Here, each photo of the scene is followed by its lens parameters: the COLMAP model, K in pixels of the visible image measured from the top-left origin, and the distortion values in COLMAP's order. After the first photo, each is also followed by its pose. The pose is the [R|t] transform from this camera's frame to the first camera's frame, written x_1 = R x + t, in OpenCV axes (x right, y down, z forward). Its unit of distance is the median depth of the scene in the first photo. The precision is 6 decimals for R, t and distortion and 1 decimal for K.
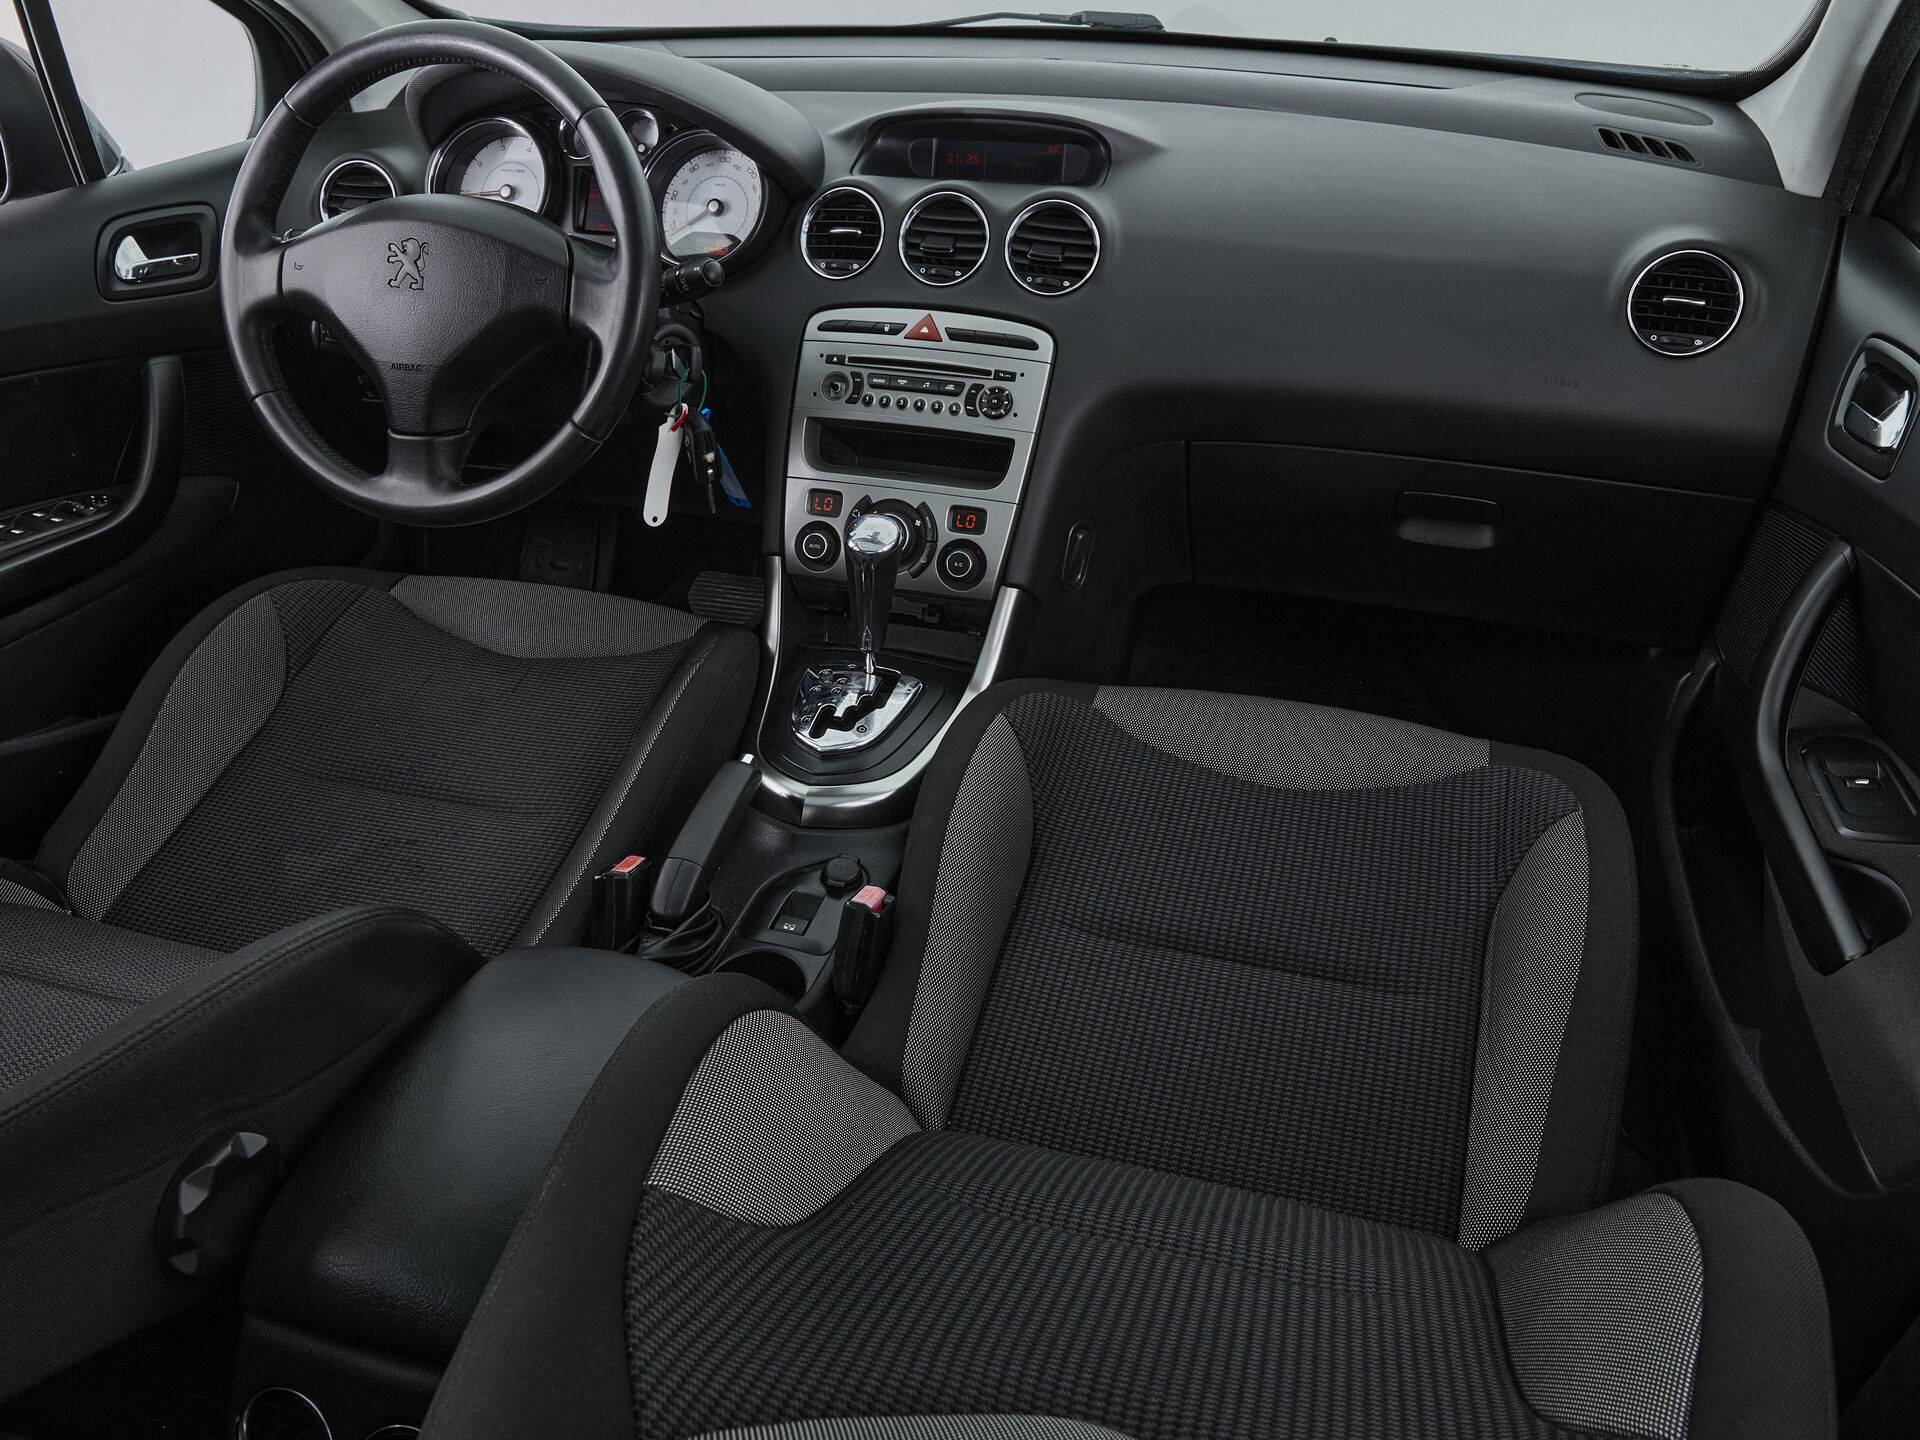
lens RADIAL K [[1501.0, 0, 960.0], [0, 1501.0, 720.0], [0, 0, 1]] dist [-0.002013, -0.006626]
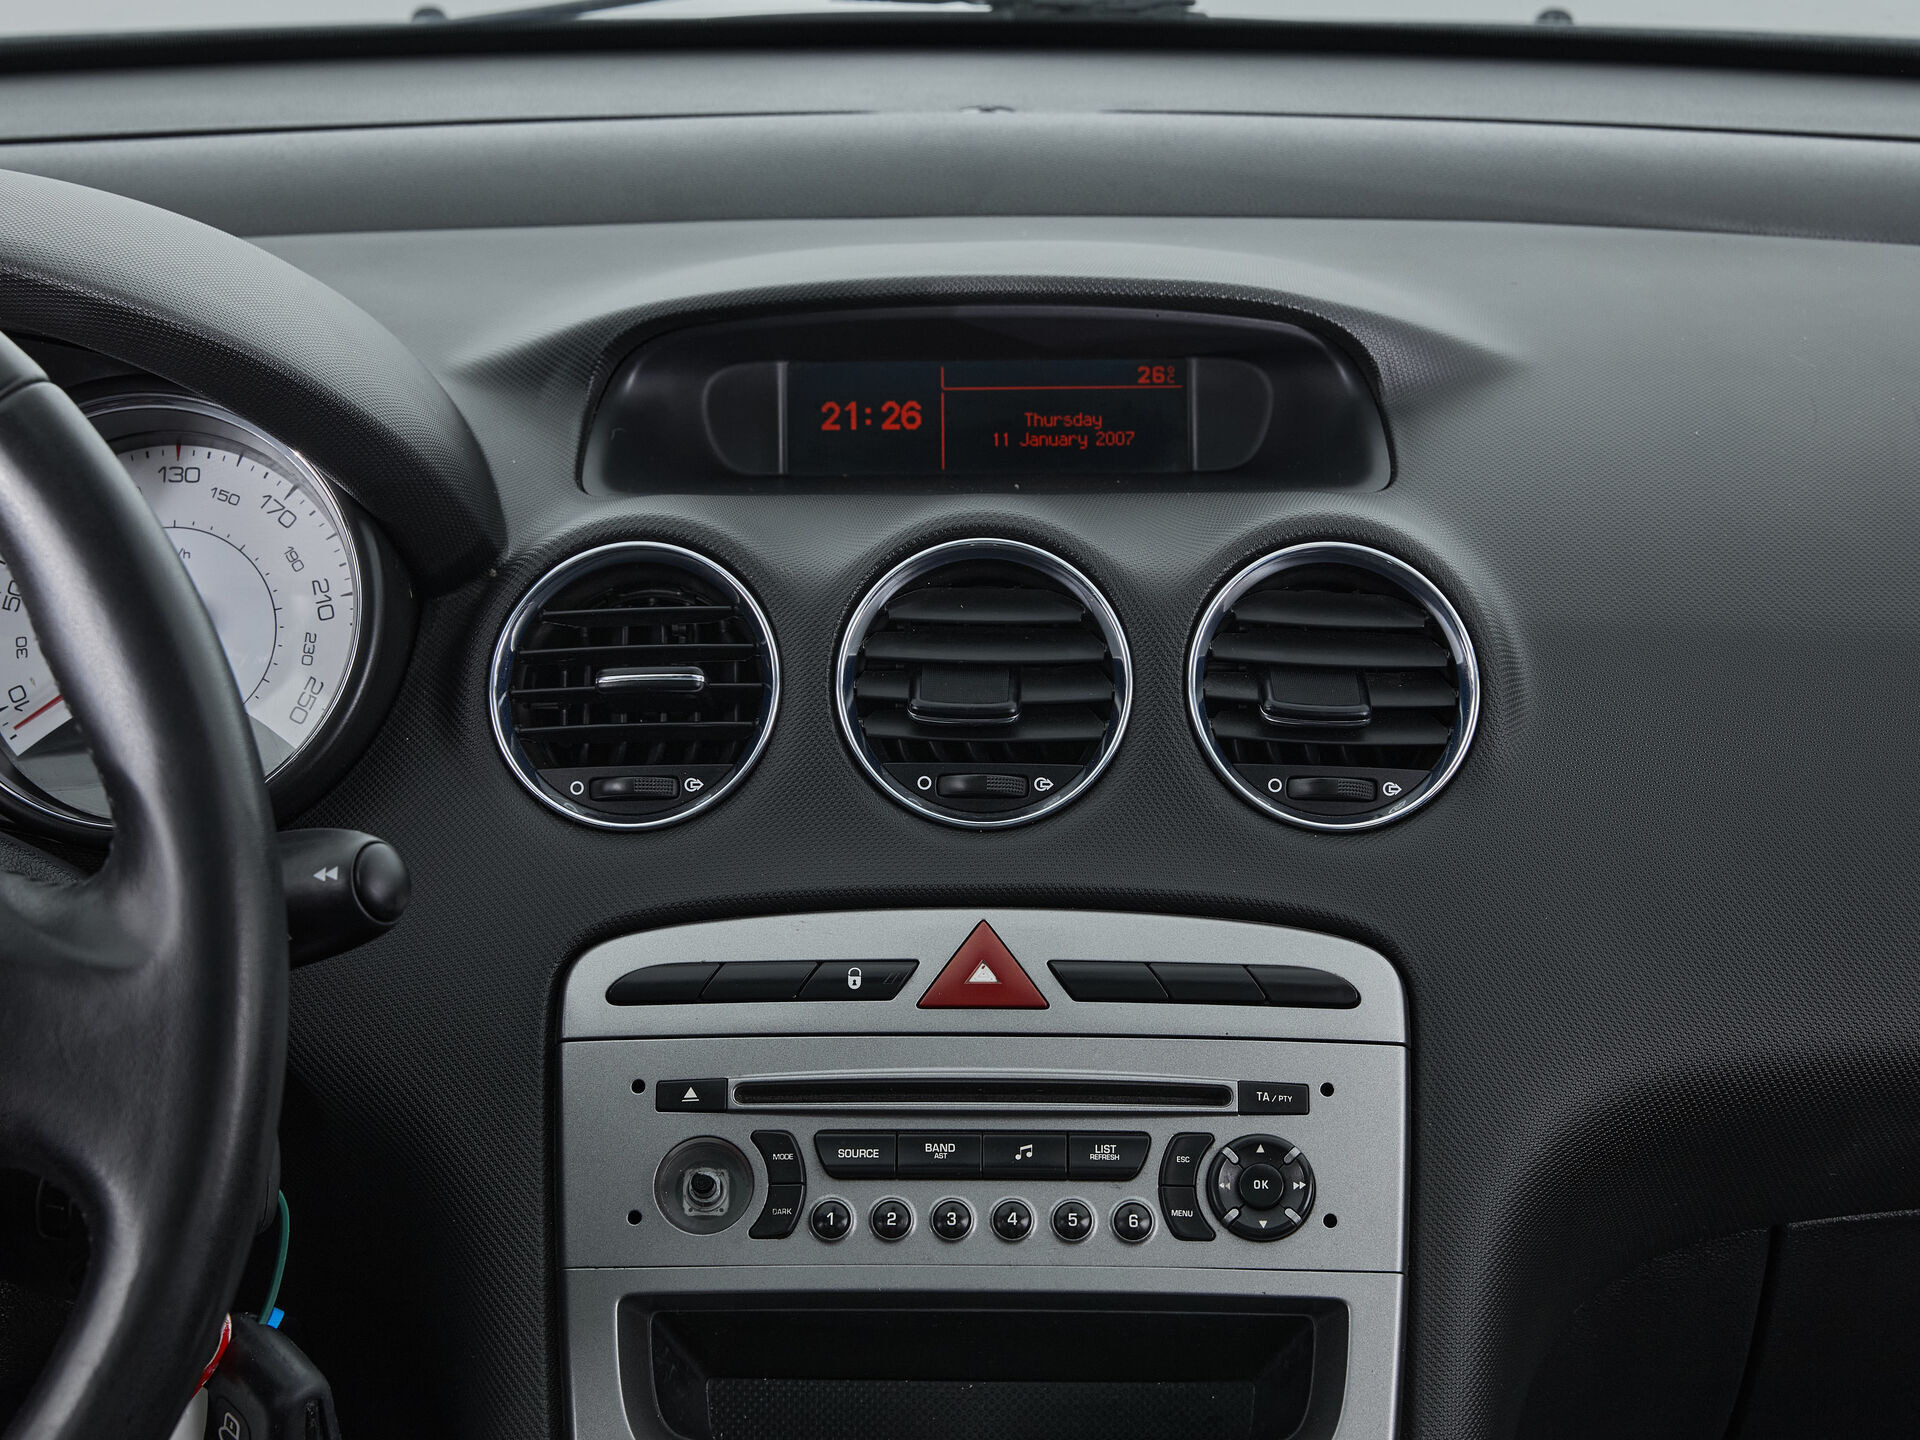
lens RADIAL K [[3983.1, 0, 960.0], [0, 3983.1, 720.0], [0, 0, 1]] dist [-0.042800, -0.134675]
pose [[0.959508, -0.082734, 0.269256, -0.243391], [0.143623, 0.965999, -0.214984, -0.135400], [-0.242314, 0.244950, 0.938767, 0.221890]]
